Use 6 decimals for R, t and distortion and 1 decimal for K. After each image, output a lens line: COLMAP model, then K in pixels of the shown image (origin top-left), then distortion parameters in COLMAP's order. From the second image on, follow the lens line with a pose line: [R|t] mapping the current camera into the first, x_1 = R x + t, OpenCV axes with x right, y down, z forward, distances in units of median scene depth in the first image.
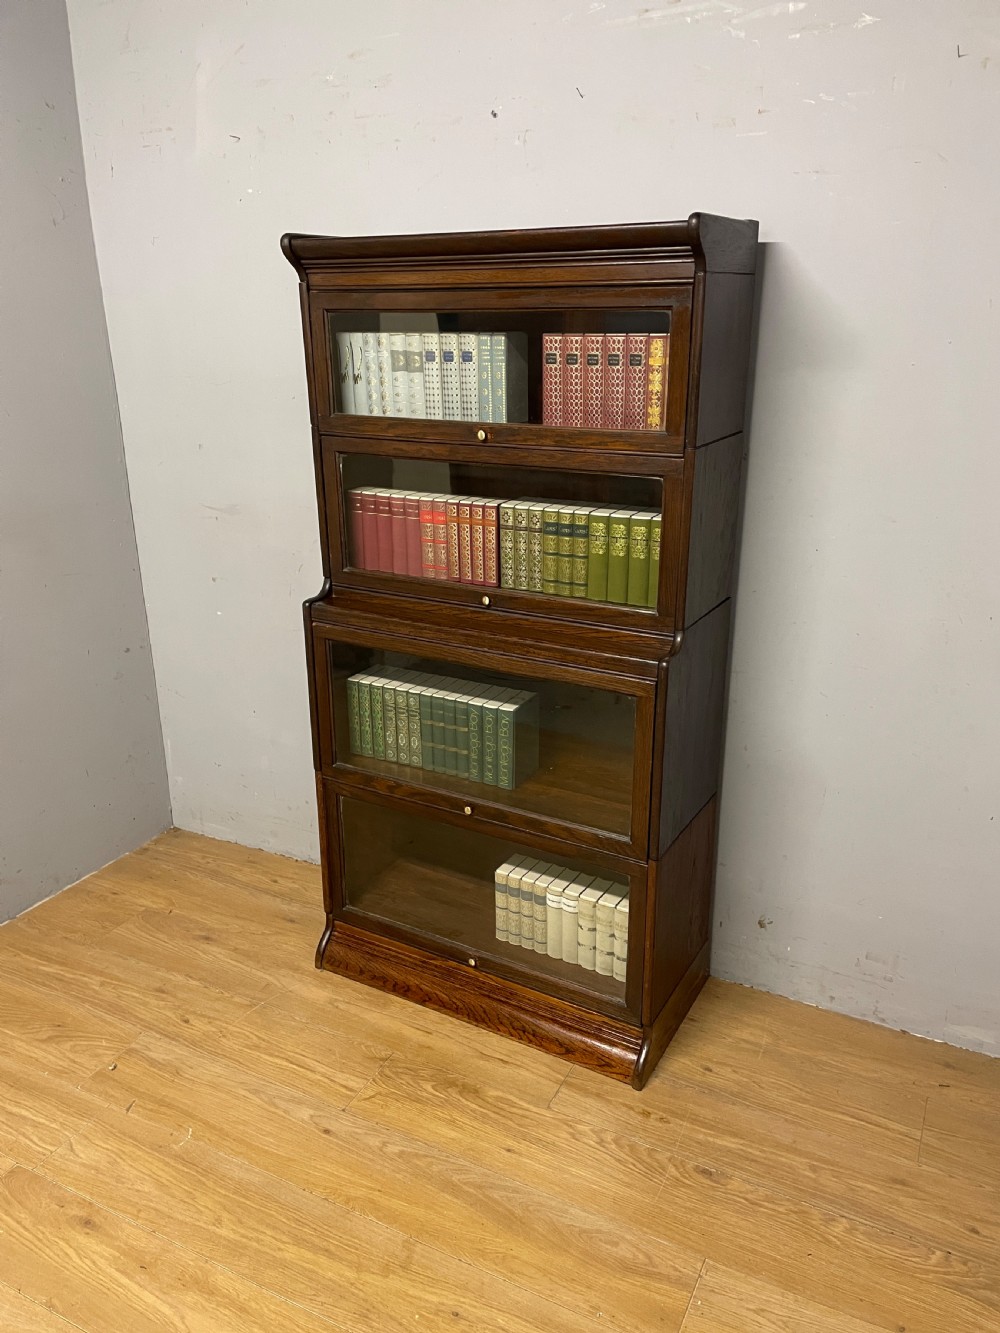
lens RADIAL K [[1007.7, 0, 504.1], [0, 1007.7, 675.3], [0, 0, 1]] dist [0.099065, -0.125824]
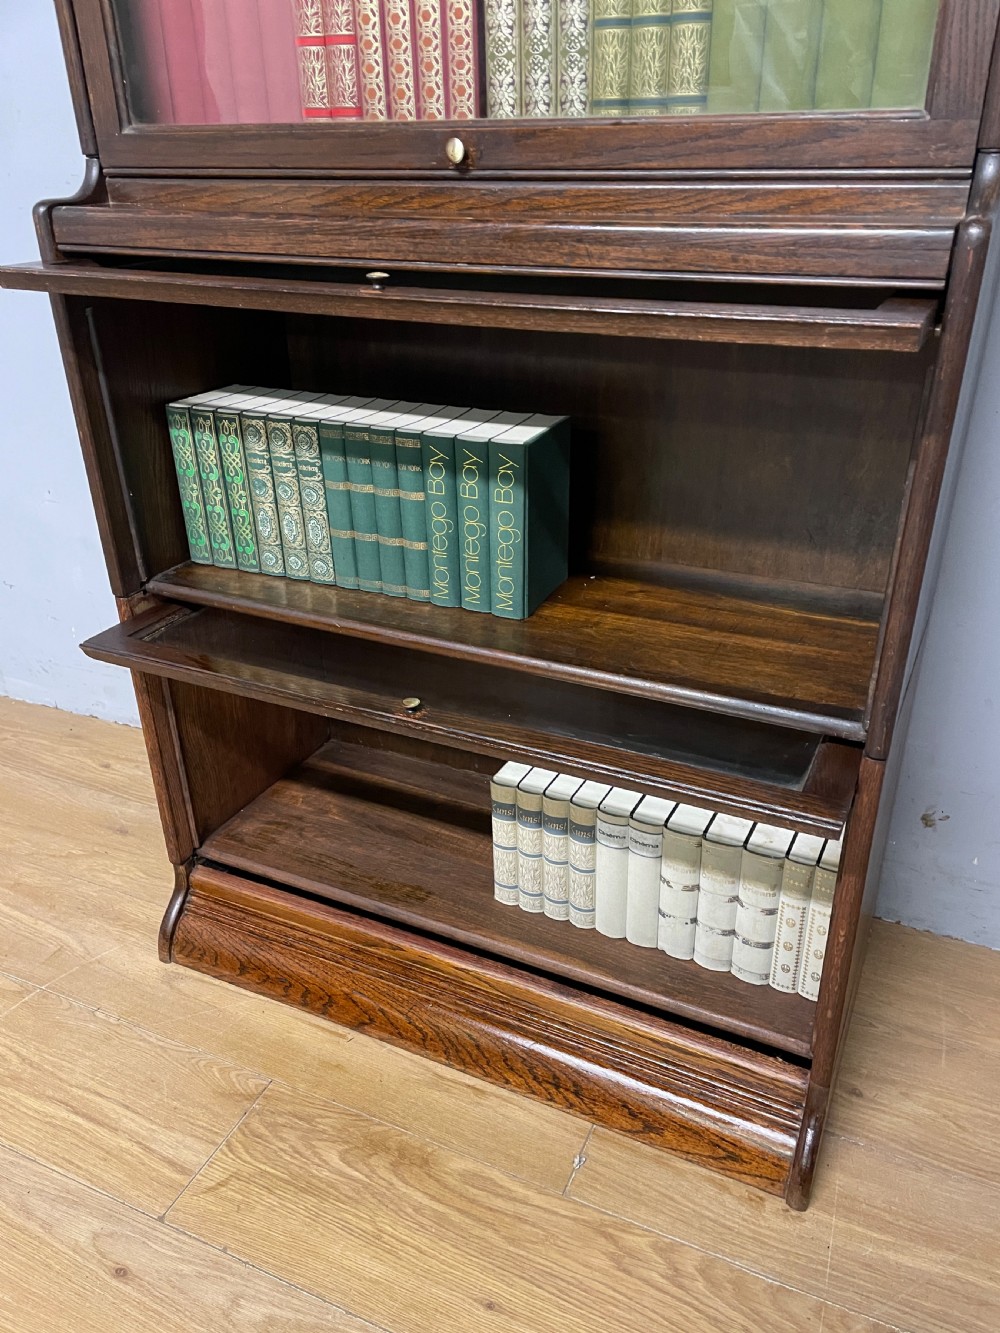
lens RADIAL K [[1007.7, 0, 515.5], [0, 1007.7, 678.9], [0, 0, 1]] dist [0.099065, -0.125824]
pose [[0.997328, -0.038163, 0.062299, -0.027361], [0.029190, 0.989853, 0.139068, 0.078024], [-0.066974, -0.136878, 0.988321, 0.542895]]
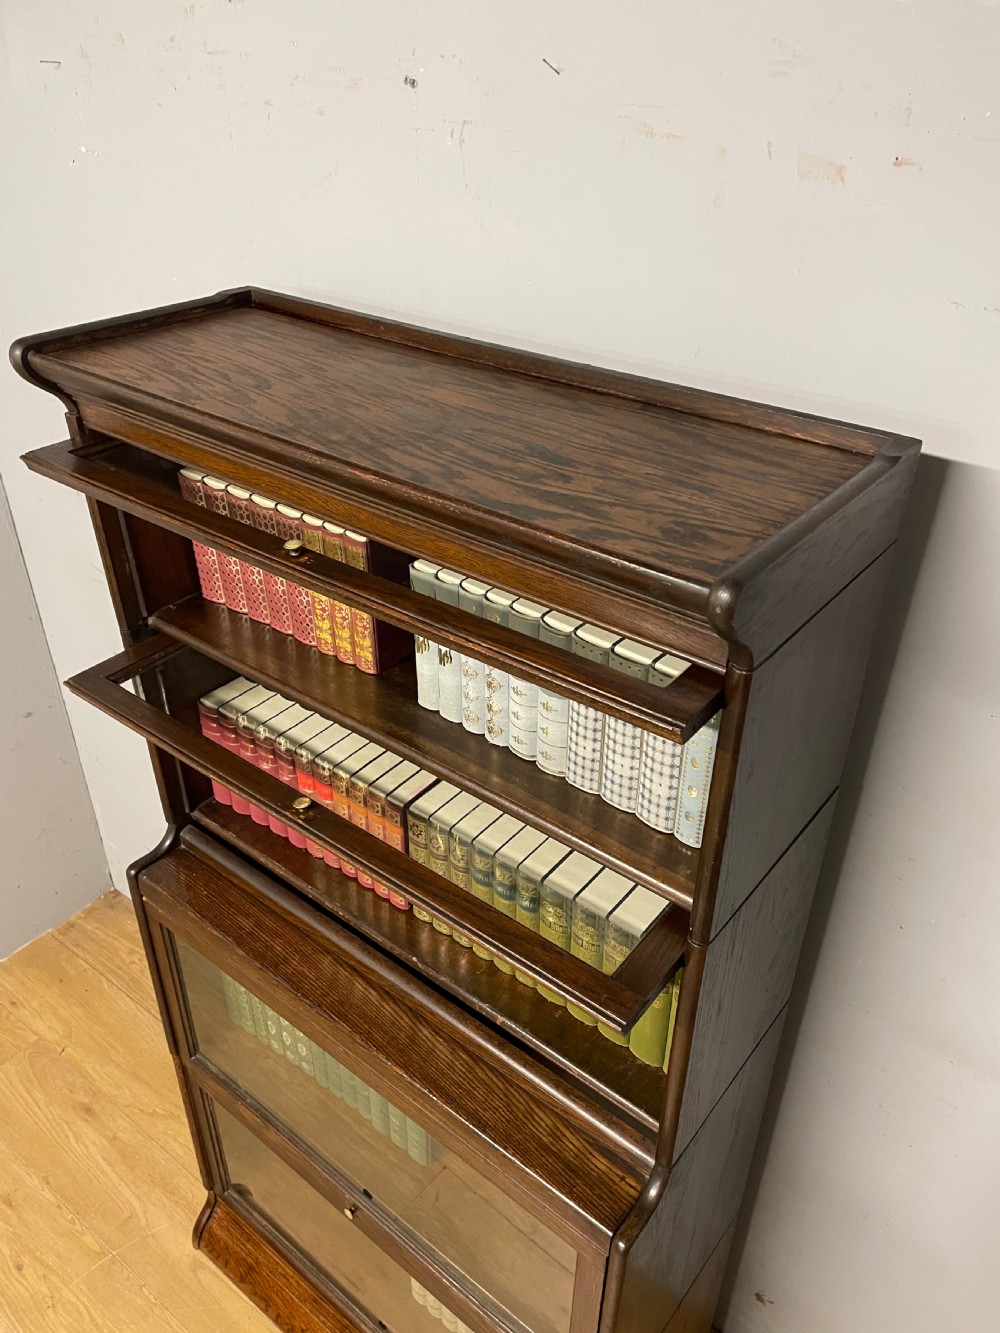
lens RADIAL K [[1007.7, 0, 506.6], [0, 1007.7, 679.0], [0, 0, 1]] dist [0.099065, -0.125824]
pose [[0.987780, 0.099583, -0.119887, 0.114709], [-0.068974, 0.969131, 0.236702, -0.379577], [0.139758, -0.225540, 0.964157, 0.447300]]
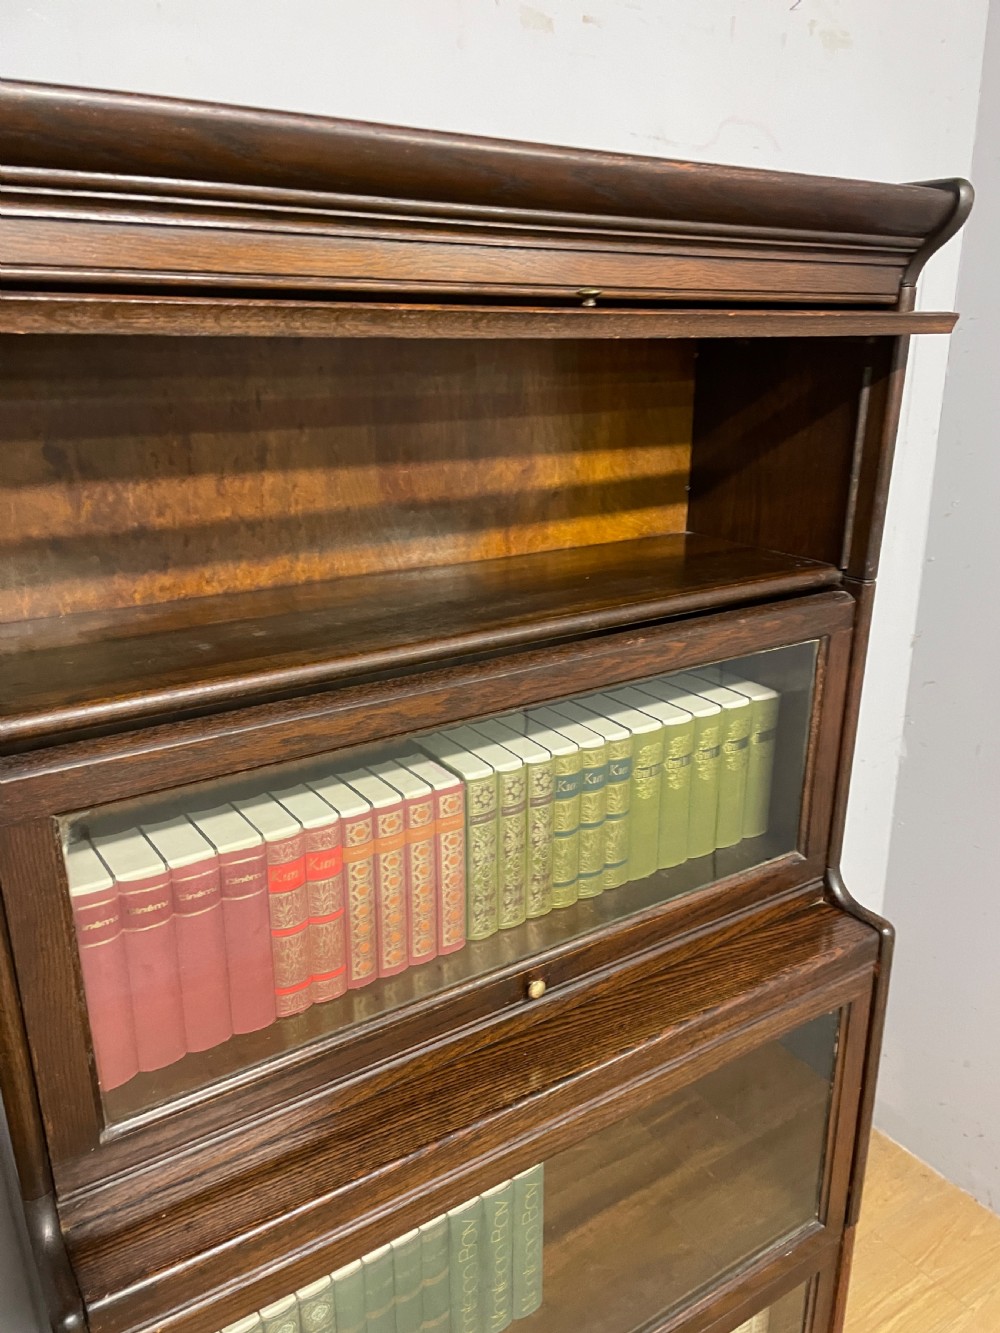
lens RADIAL K [[1007.7, 0, 517.0], [0, 1007.7, 679.5], [0, 0, 1]] dist [0.099065, -0.125824]
pose [[0.445256, -0.282317, 0.849732, -0.353916], [0.297441, 0.941738, 0.157028, -0.268209], [-0.844557, 0.182828, 0.503287, 0.734709]]
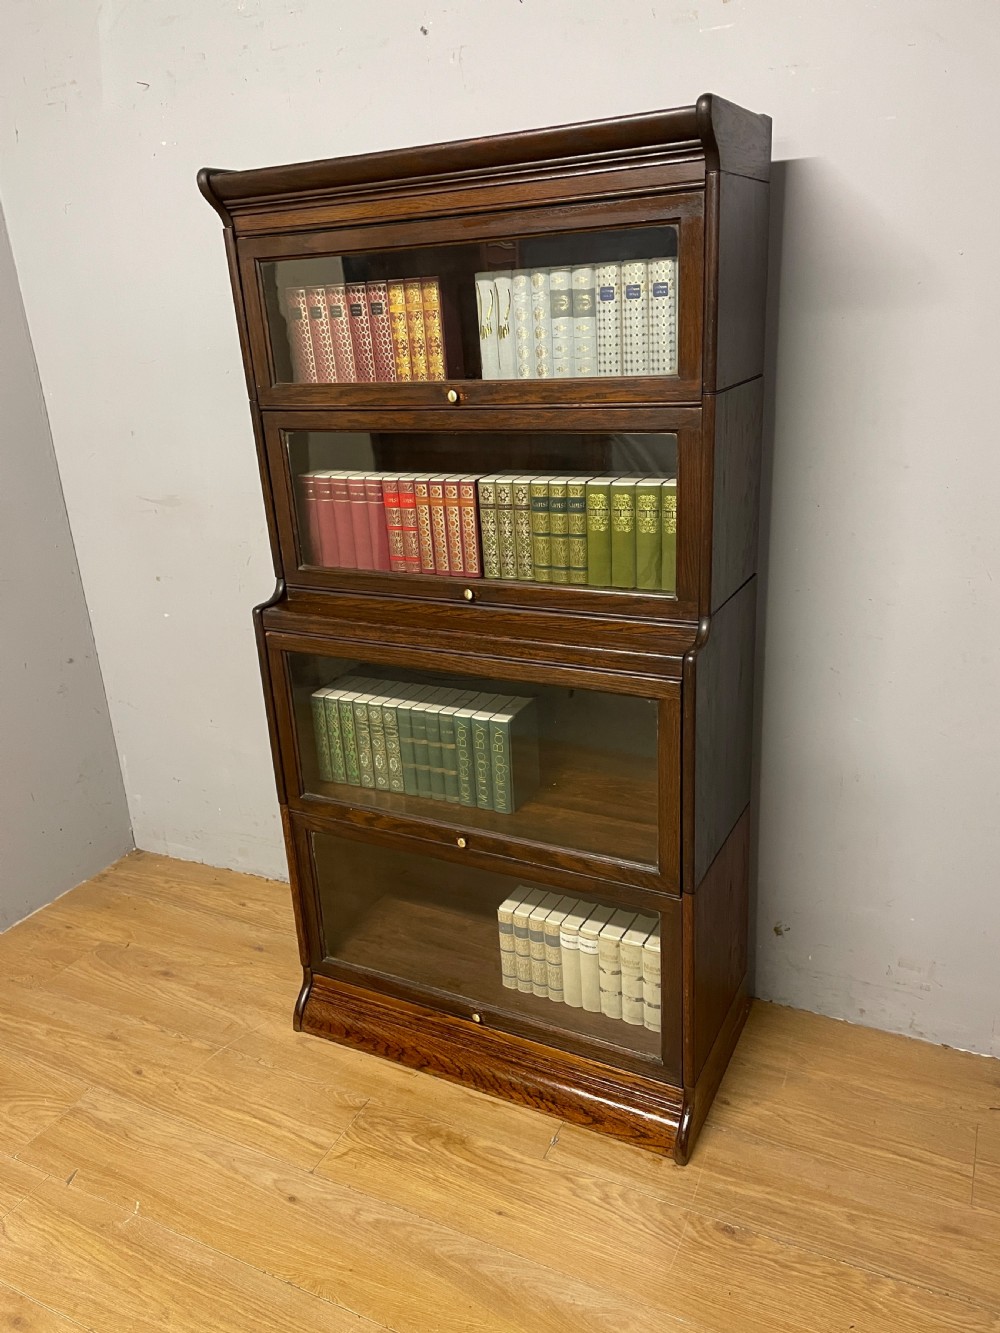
lens RADIAL K [[1007.7, 0, 491.9], [0, 1007.7, 665.3], [0, 0, 1]] dist [0.099065, -0.125824]
pose [[0.998132, -0.059825, 0.012359, -0.011806], [0.059856, 0.998205, -0.002142, -0.011653], [-0.012209, 0.002877, 0.999921, 0.153230]]
